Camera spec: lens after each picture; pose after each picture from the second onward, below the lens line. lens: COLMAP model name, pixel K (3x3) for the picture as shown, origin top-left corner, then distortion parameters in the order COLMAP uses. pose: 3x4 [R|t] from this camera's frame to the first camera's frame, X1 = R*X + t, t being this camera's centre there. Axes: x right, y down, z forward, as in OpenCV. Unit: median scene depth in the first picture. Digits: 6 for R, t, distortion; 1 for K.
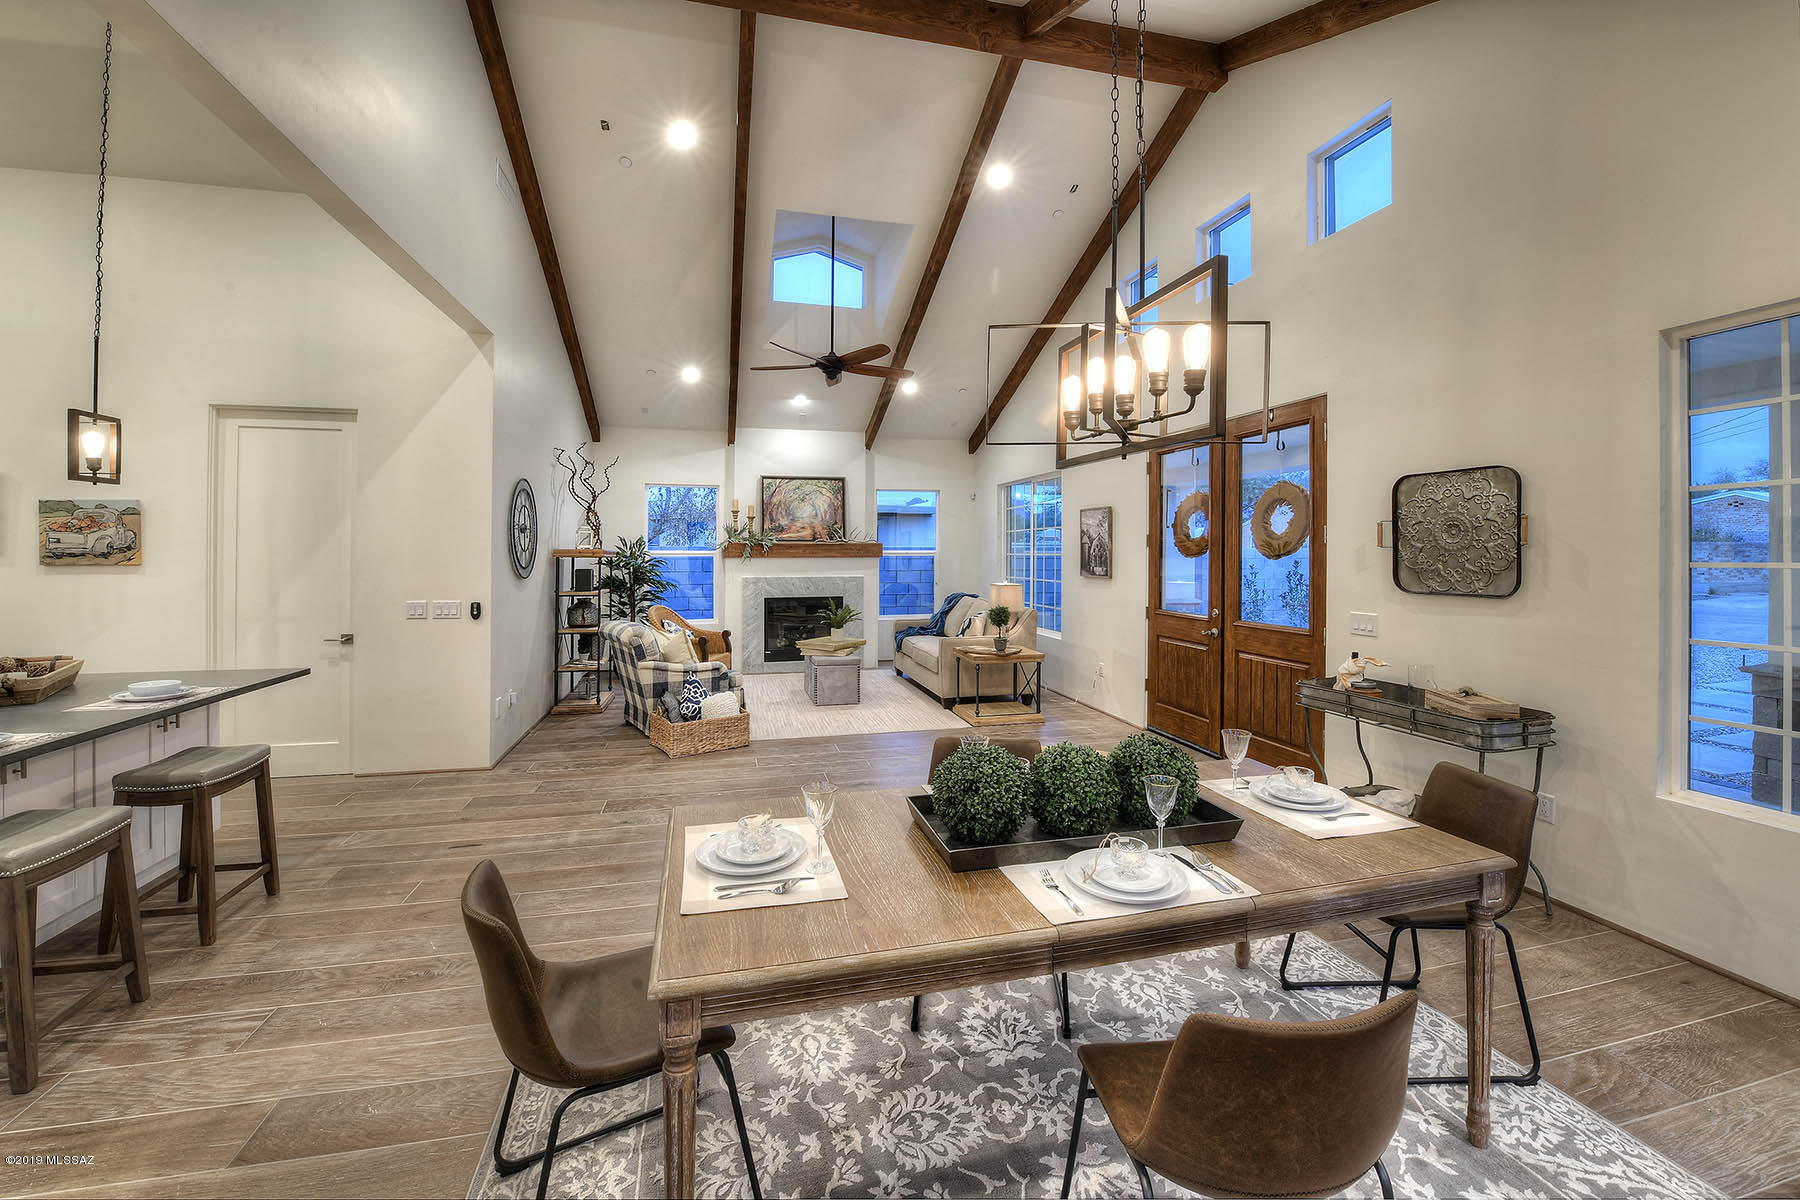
lens RADIAL K [[750.0, 0, 906.8], [0, 750.0, 560.7], [0, 0, 1]] dist [-0.000573, -0.000024]
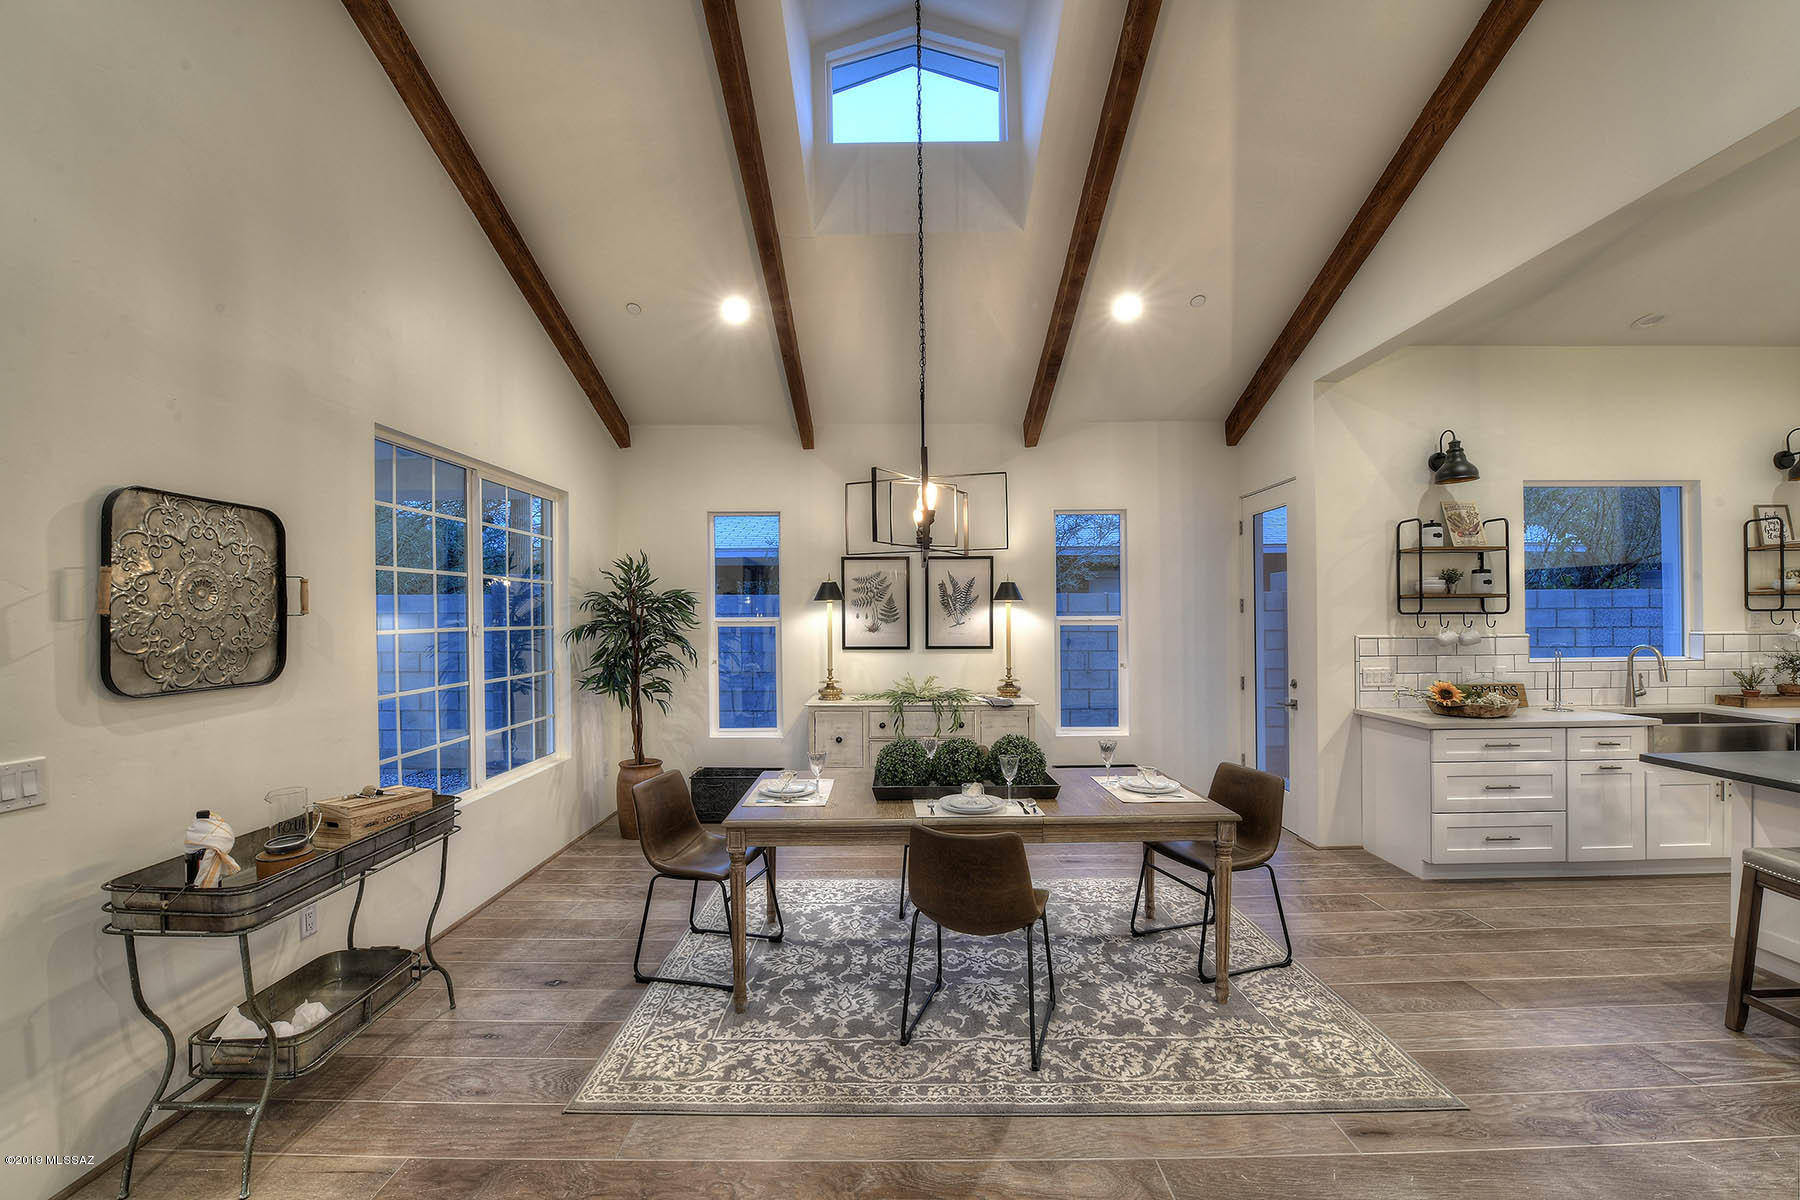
lens RADIAL K [[724.1, 0, 895.2], [0, 724.1, 603.9], [0, 0, 1]] dist [-0.022970, 0.000049]
pose [[-0.967190, -0.001271, 0.254051, -0.025783], [-0.002062, 0.999994, -0.002847, -0.030561], [-0.254045, -0.003277, -0.967187, 1.448225]]
